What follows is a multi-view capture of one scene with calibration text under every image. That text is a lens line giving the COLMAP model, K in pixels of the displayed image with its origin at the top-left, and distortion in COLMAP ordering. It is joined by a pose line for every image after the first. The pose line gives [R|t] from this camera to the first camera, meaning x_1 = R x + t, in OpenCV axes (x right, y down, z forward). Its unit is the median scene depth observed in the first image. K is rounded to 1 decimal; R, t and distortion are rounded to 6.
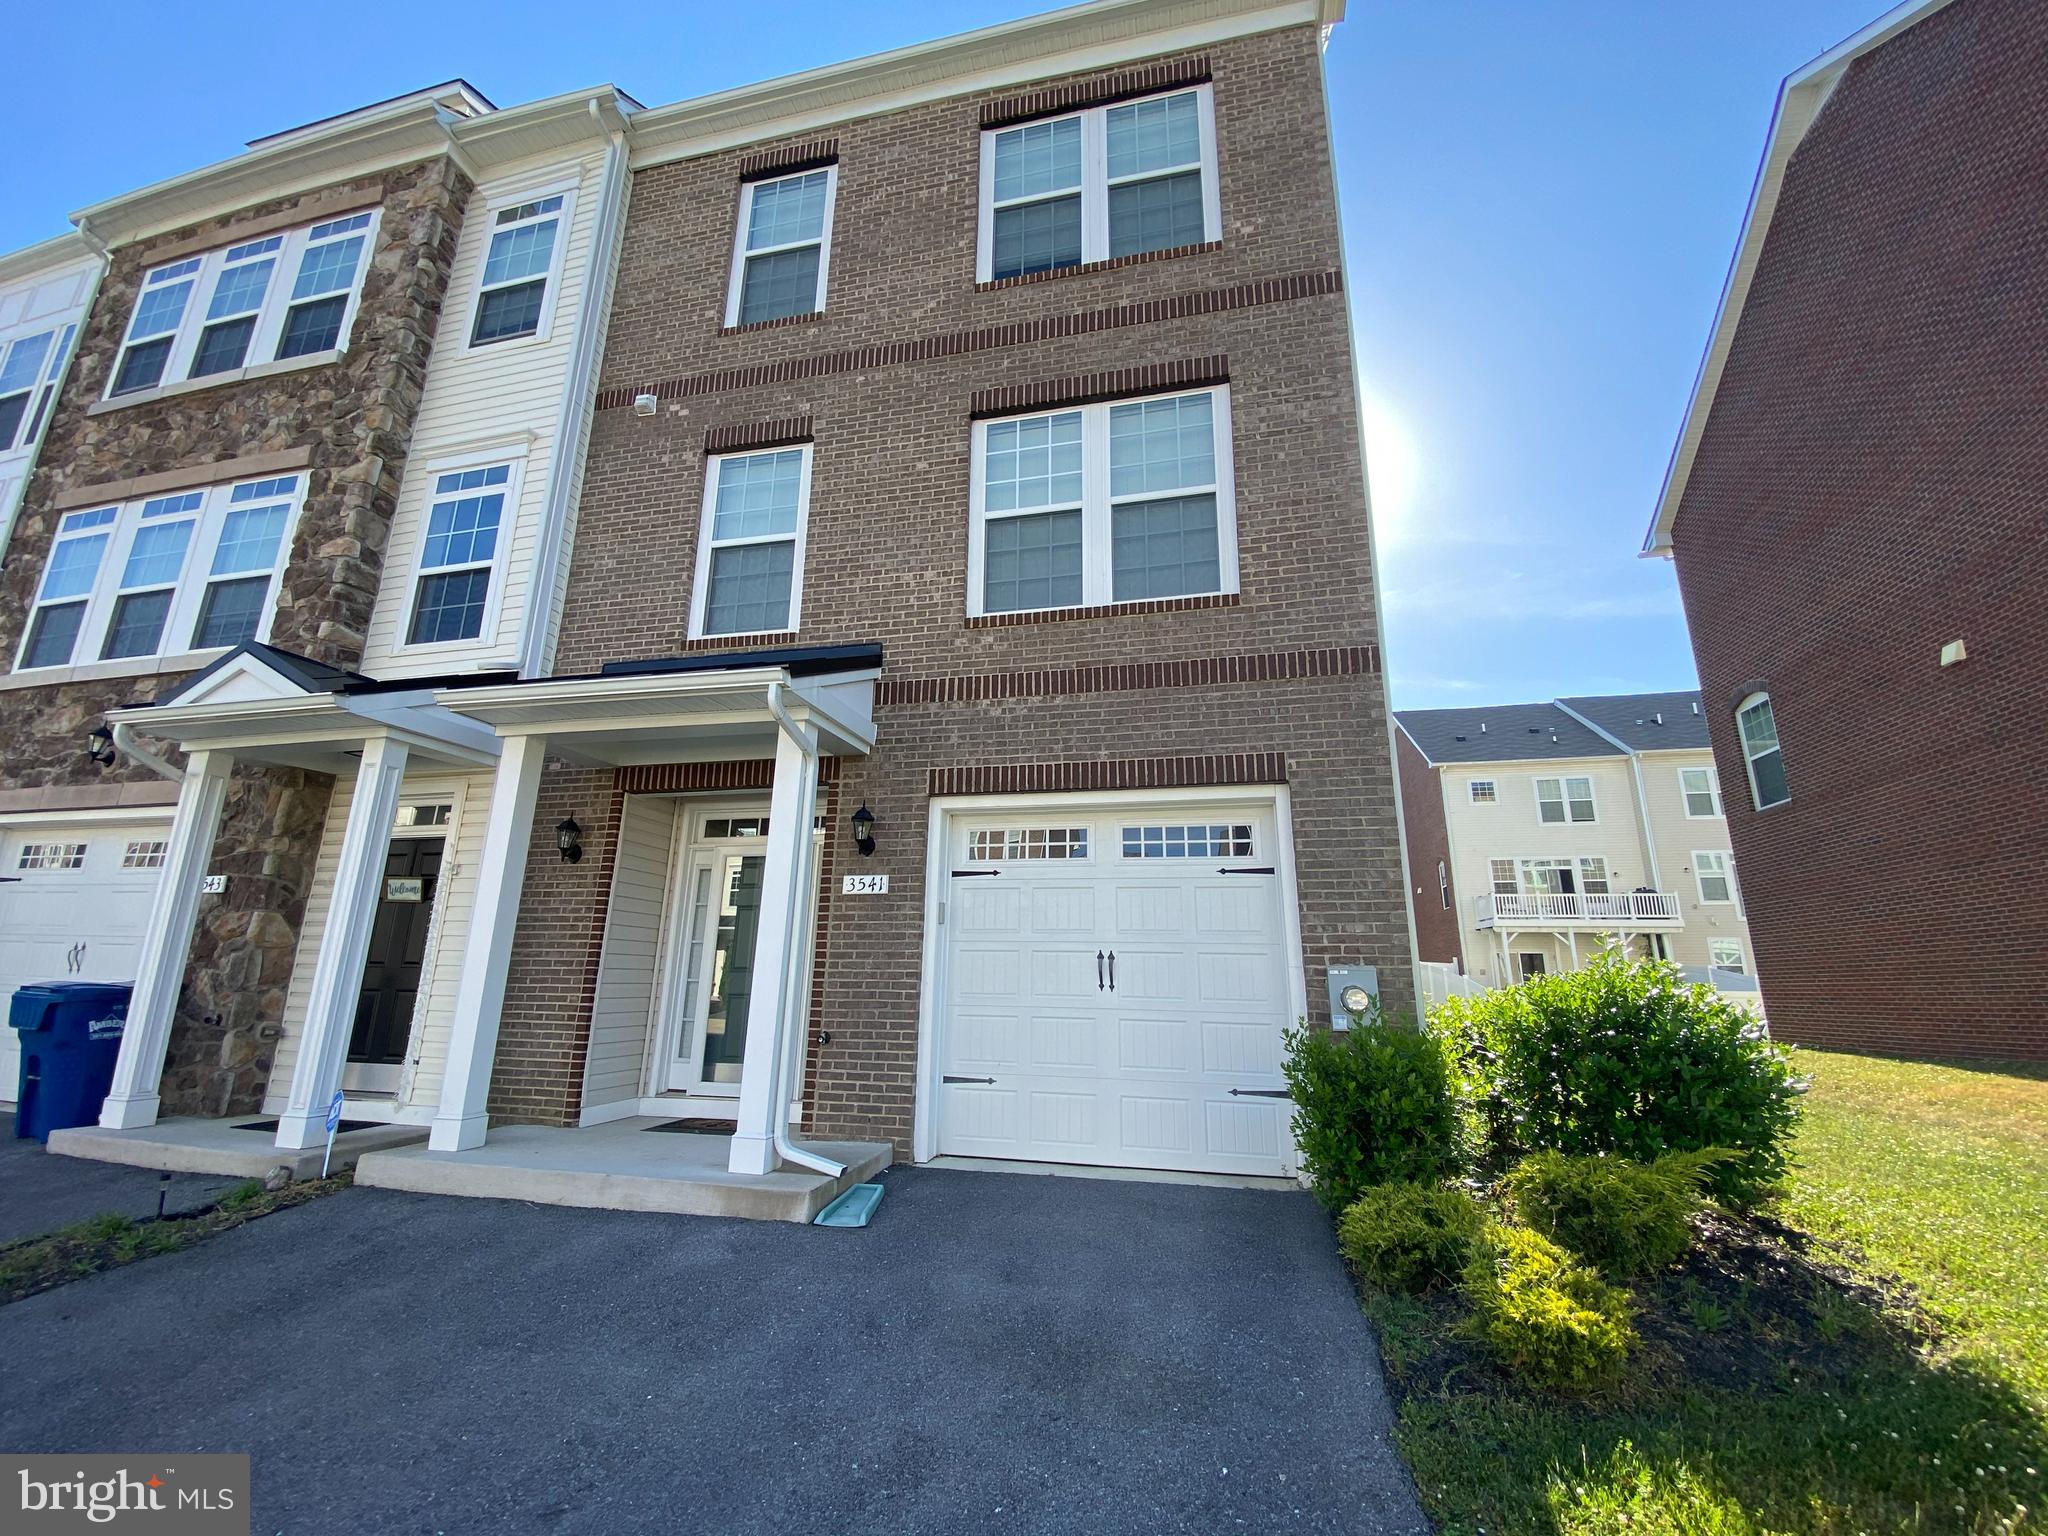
lens RADIAL K [[843.8, 0, 1023.8], [0, 843.8, 761.8], [0, 0, 1]] dist [0.004872, -0.015234]
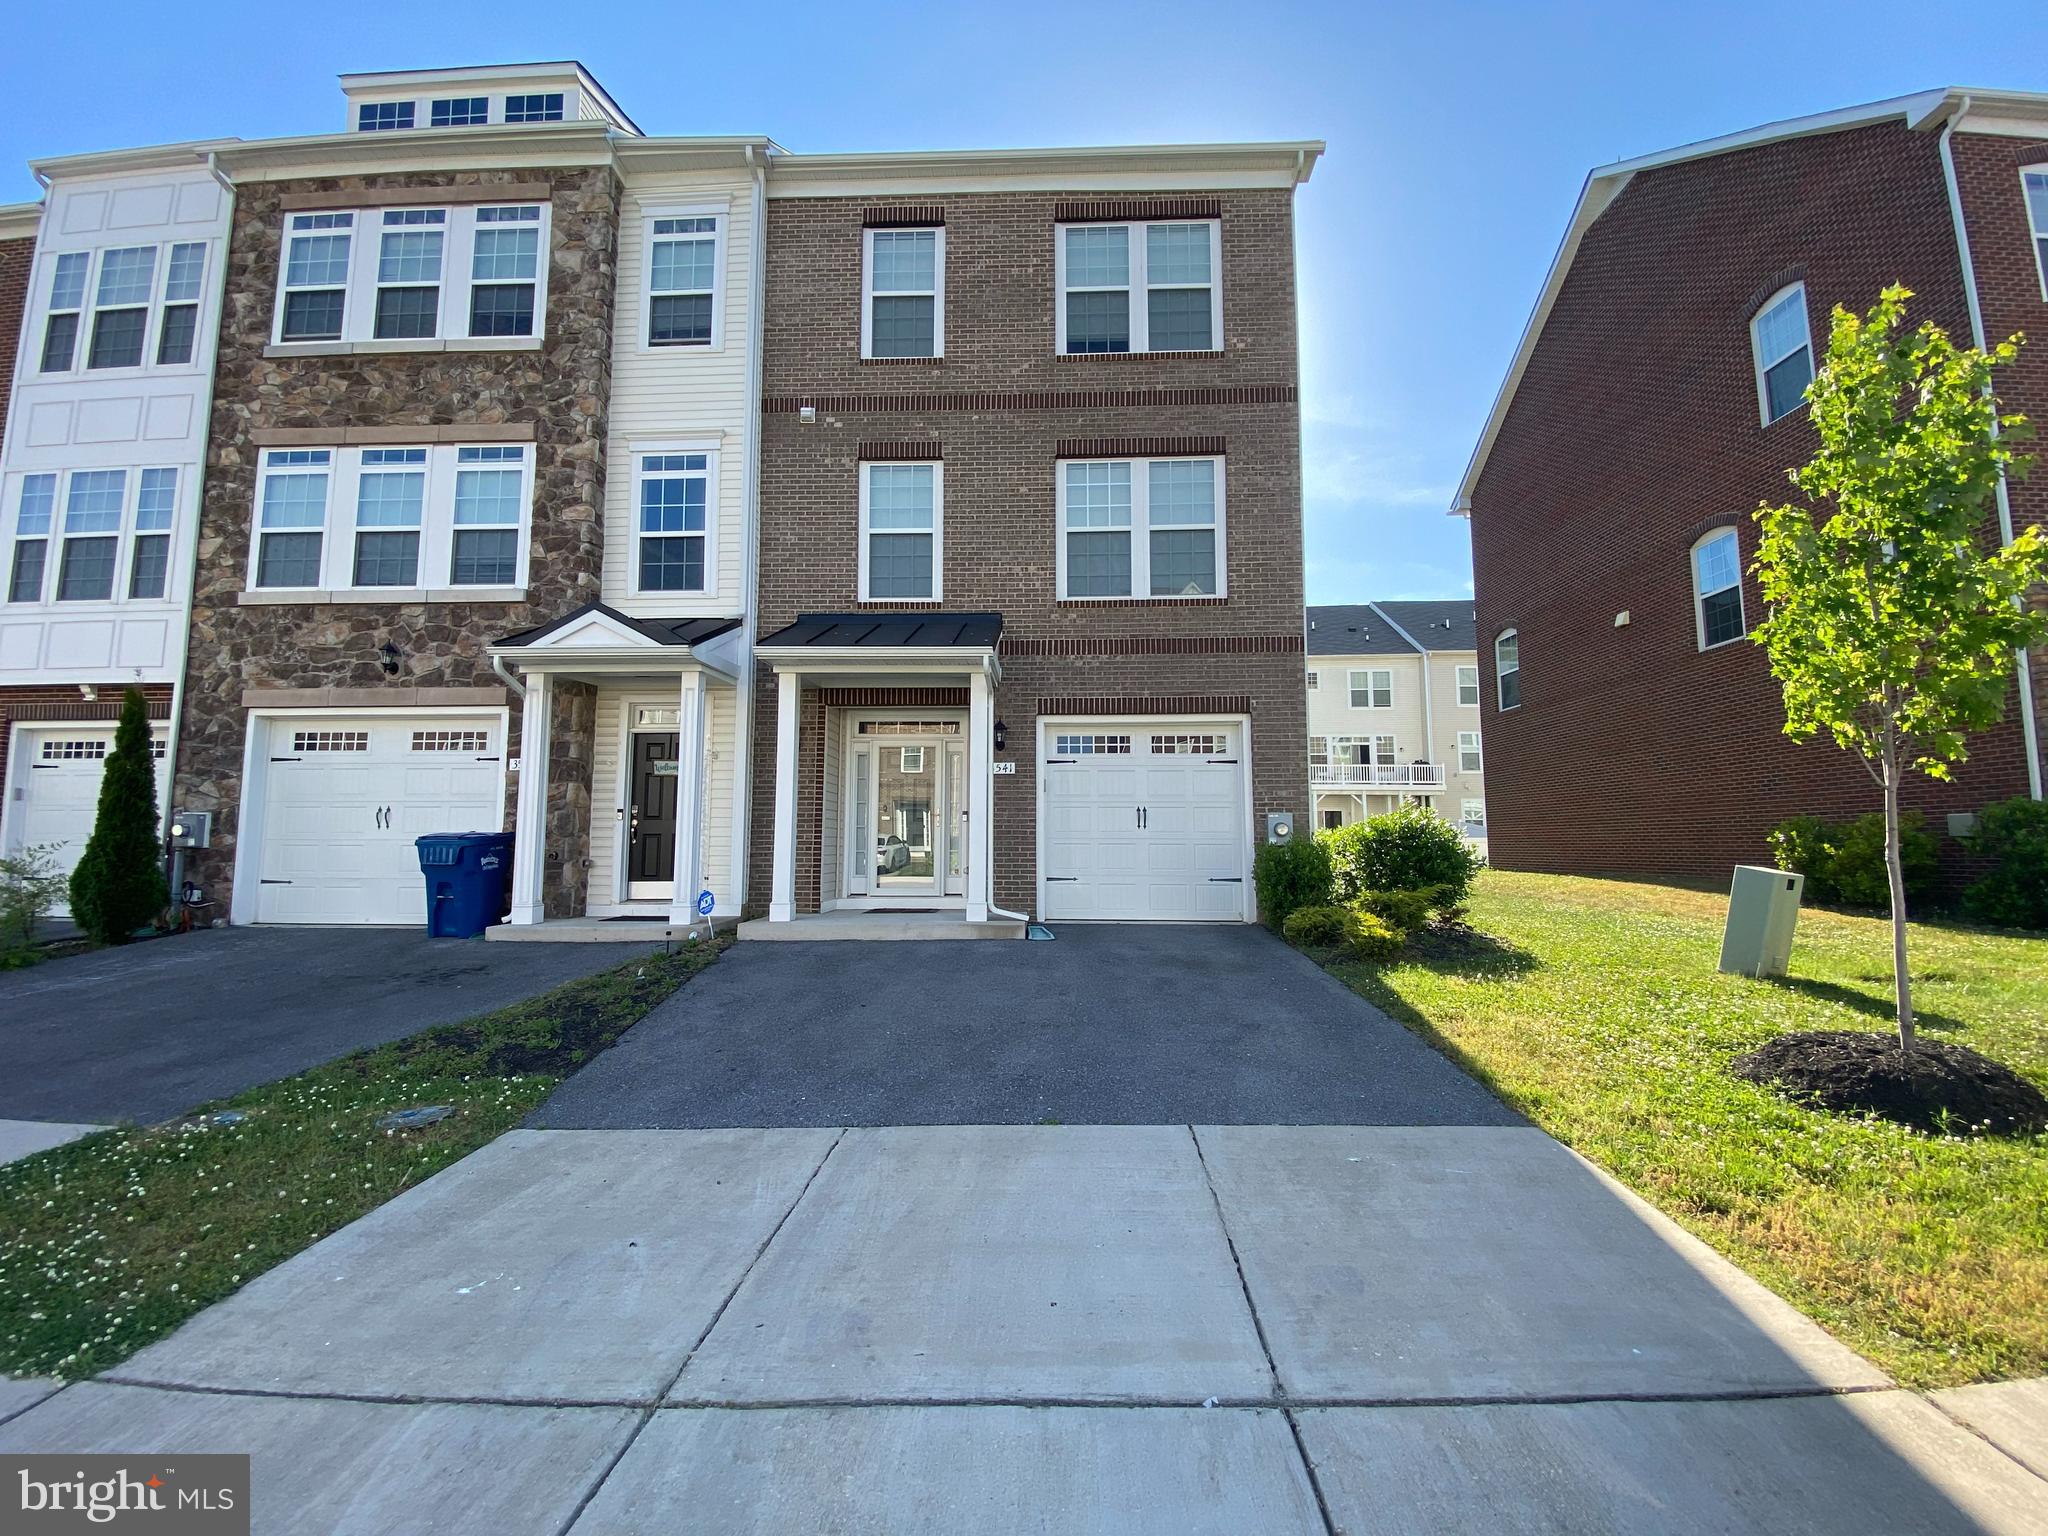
lens RADIAL K [[843.8, 0, 1025.3], [0, 843.8, 768.3], [0, 0, 1]] dist [0.004872, -0.015234]
pose [[0.981393, 0.005492, 0.191929, -0.376175], [-0.037656, 0.985684, 0.164343, -0.103246], [-0.188279, -0.168512, 0.967551, -0.494816]]
